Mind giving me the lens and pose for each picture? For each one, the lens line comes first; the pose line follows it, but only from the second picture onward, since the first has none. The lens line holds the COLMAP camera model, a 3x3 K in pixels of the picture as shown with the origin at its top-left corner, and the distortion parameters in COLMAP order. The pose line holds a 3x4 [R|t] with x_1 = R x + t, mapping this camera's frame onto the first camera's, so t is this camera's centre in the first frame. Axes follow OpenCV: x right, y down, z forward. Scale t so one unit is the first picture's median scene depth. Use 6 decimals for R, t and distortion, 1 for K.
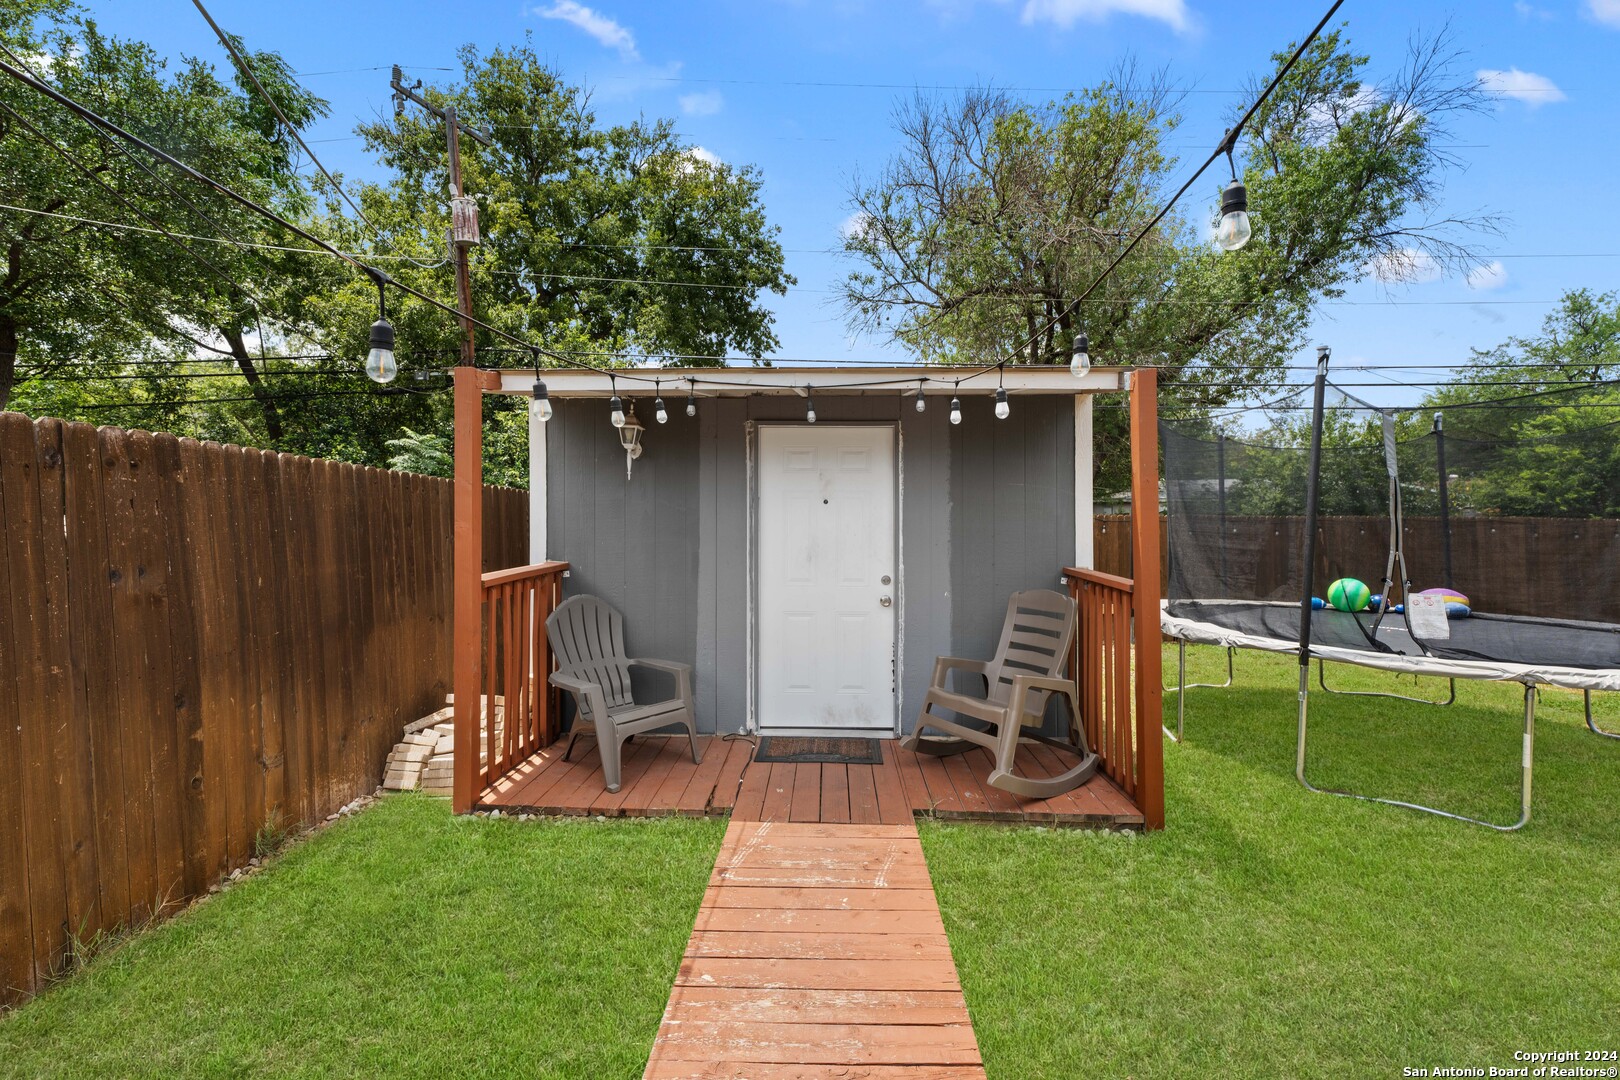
lens RADIAL K [[661.3, 0, 813.1], [0, 661.3, 538.1], [0, 0, 1]] dist [0.007319, -0.000383]
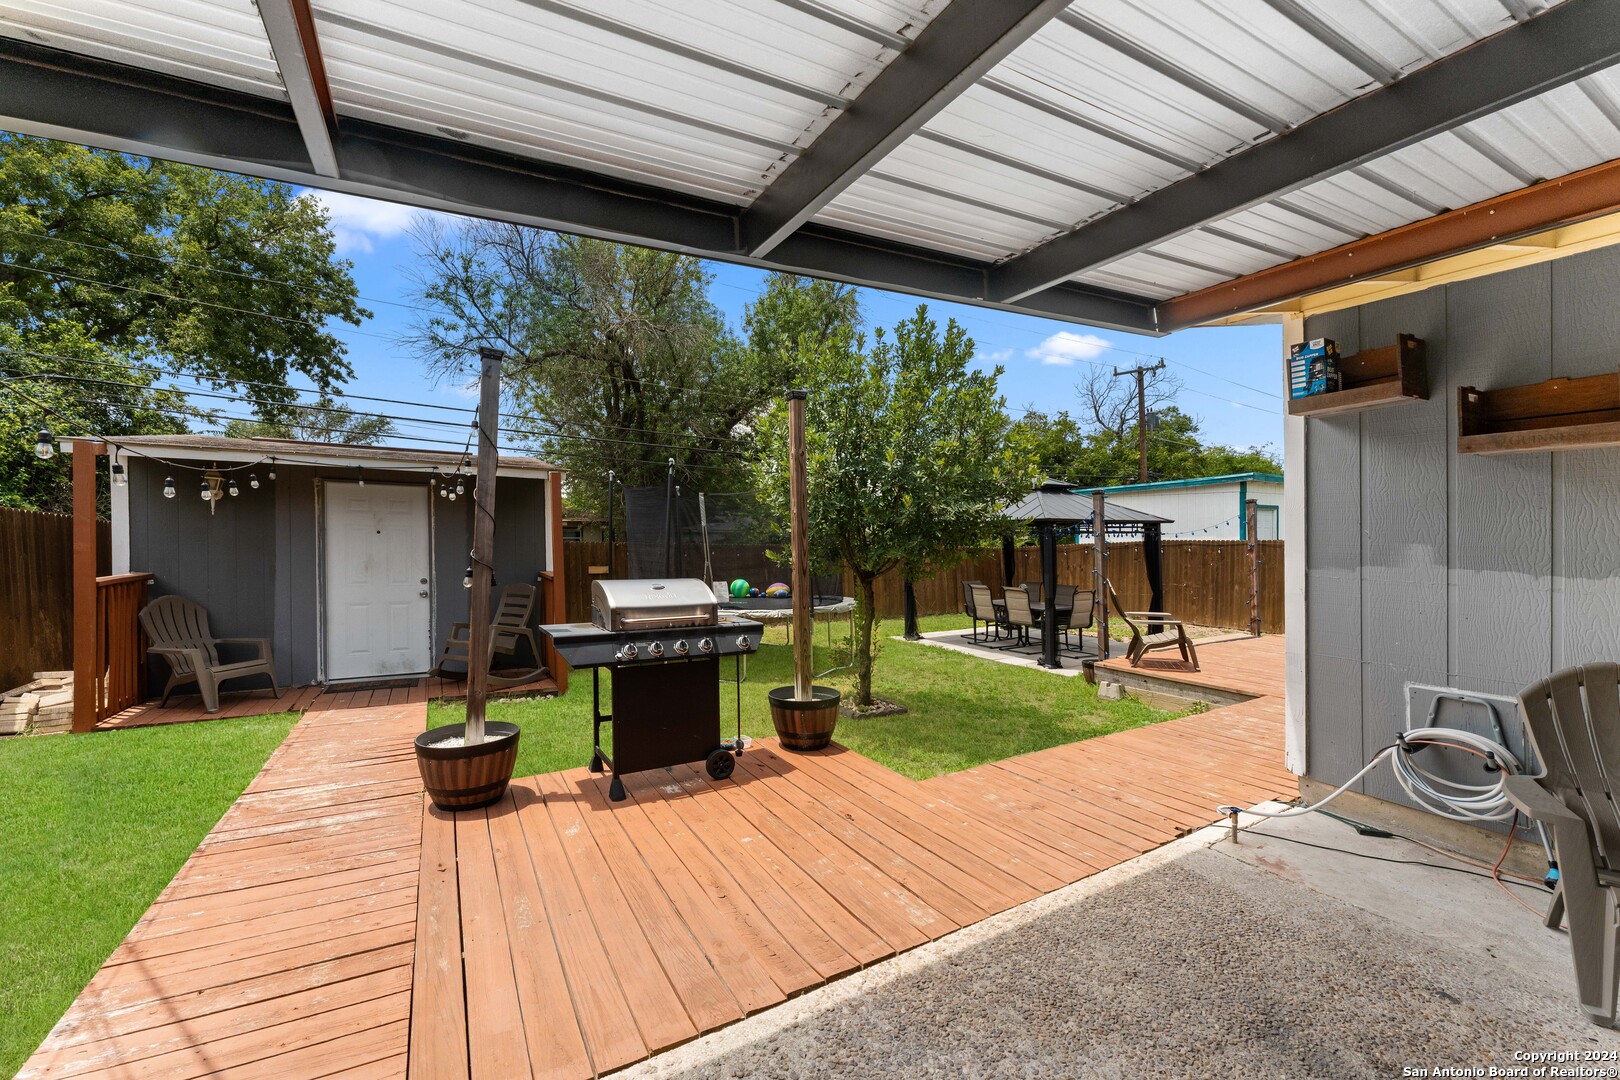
lens RADIAL K [[661.3, 0, 813.1], [0, 661.3, 566.4], [0, 0, 1]] dist [0.007319, -0.000383]
pose [[0.856205, -0.010015, 0.516540, 0.027826], [0.008864, 0.999950, 0.004695, 0.008893], [-0.516561, 0.000559, 0.856250, -0.278696]]
